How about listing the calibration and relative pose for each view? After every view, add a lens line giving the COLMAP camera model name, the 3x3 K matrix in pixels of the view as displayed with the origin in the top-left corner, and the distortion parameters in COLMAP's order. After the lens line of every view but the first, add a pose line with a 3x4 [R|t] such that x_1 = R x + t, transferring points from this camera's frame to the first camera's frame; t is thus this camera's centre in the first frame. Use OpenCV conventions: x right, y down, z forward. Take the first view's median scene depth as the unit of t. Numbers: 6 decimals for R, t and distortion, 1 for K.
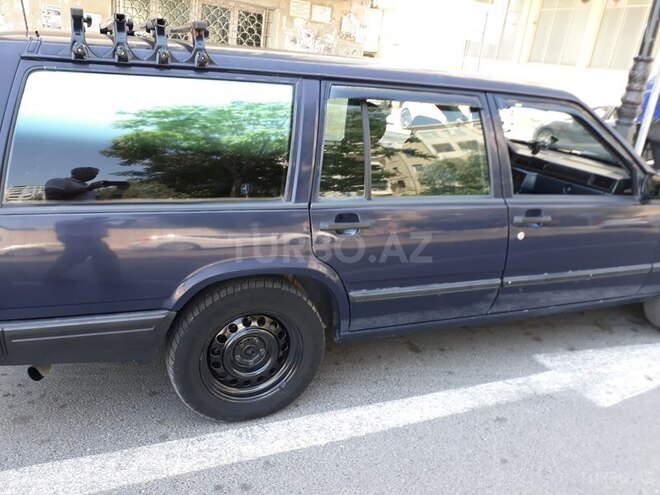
lens RADIAL K [[569.0, 0, 330.0], [0, 569.0, 247.5], [0, 0, 1]] dist [-0.007864, -0.006990]
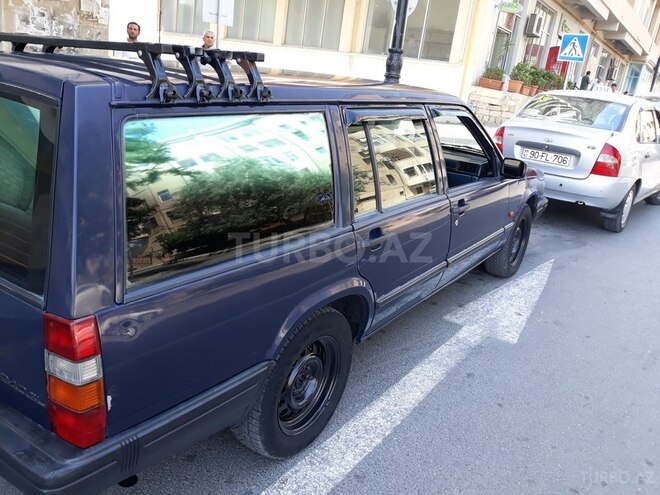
lens RADIAL K [[589.9, 0, 330.0], [0, 589.9, 247.5], [0, 0, 1]] dist [-0.017707, -0.000795]
pose [[0.830673, -0.173374, 0.529079, -0.513131], [0.149174, 0.984841, 0.088515, -0.110289], [-0.536405, 0.005398, 0.843944, 0.085581]]
